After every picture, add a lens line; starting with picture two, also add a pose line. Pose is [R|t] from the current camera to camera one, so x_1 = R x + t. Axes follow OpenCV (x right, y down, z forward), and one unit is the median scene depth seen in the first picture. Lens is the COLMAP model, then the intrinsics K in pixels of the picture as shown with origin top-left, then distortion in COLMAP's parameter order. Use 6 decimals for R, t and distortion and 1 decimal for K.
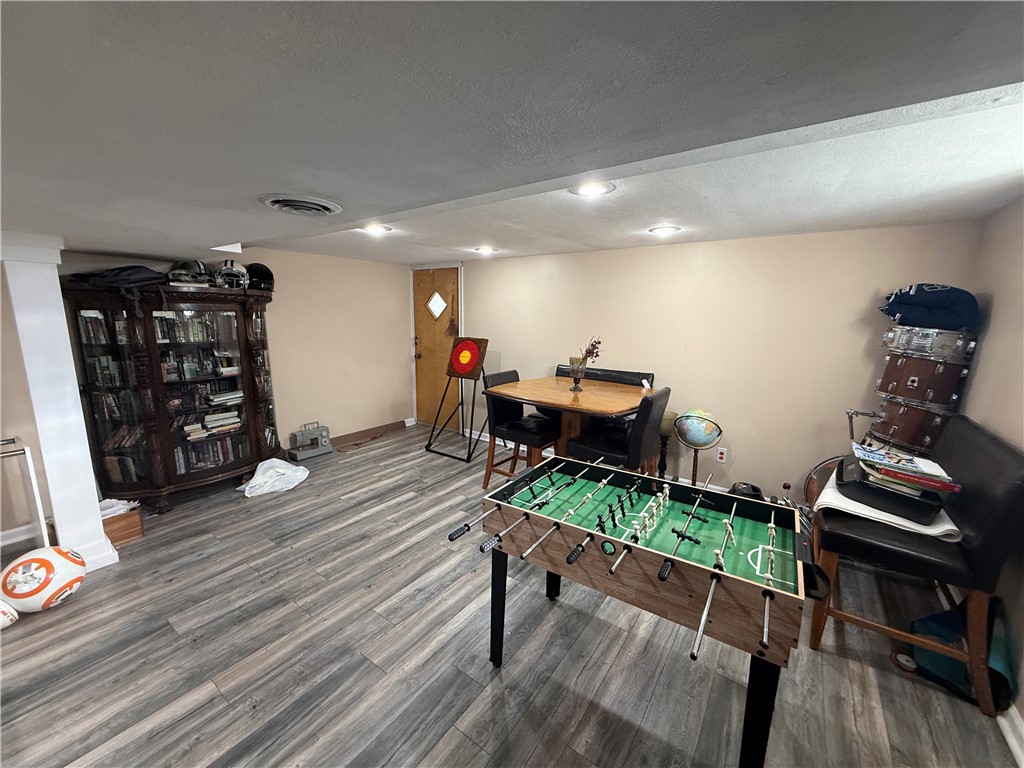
lens RADIAL K [[405.2, 0, 512.0], [0, 405.2, 384.0], [0, 0, 1]] dist [-0.000737, 0.000207]
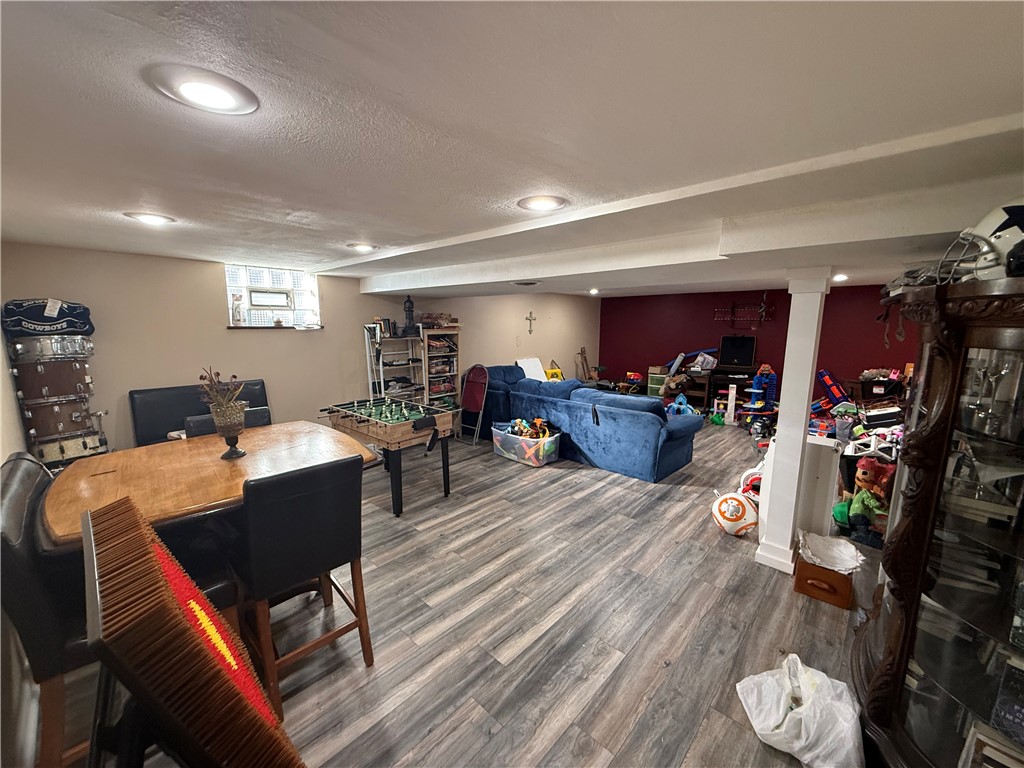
lens RADIAL K [[405.2, 0, 510.3], [0, 405.2, 383.4], [0, 0, 1]] dist [-0.000737, 0.000207]
pose [[-0.990544, -0.035694, 0.132471, -0.410360], [0.008326, 0.948144, 0.317733, -0.341561], [-0.136943, 0.315831, -0.938881, 1.815521]]
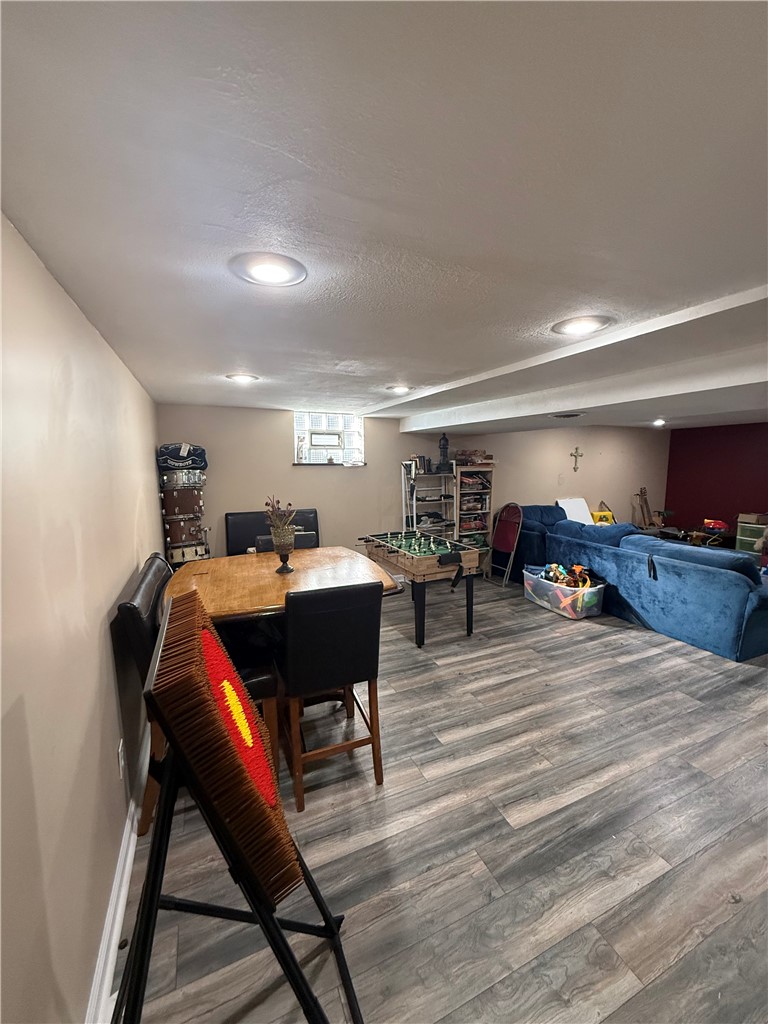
lens RADIAL K [[405.2, 0, 385.5], [0, 405.2, 509.6], [0, 0, 1]] dist [-0.000737, 0.000207]
pose [[-0.860231, -0.072079, 0.504784, -0.438400], [0.079784, 0.958739, 0.272864, -0.334796], [-0.503624, 0.275000, -0.818986, 1.804514]]
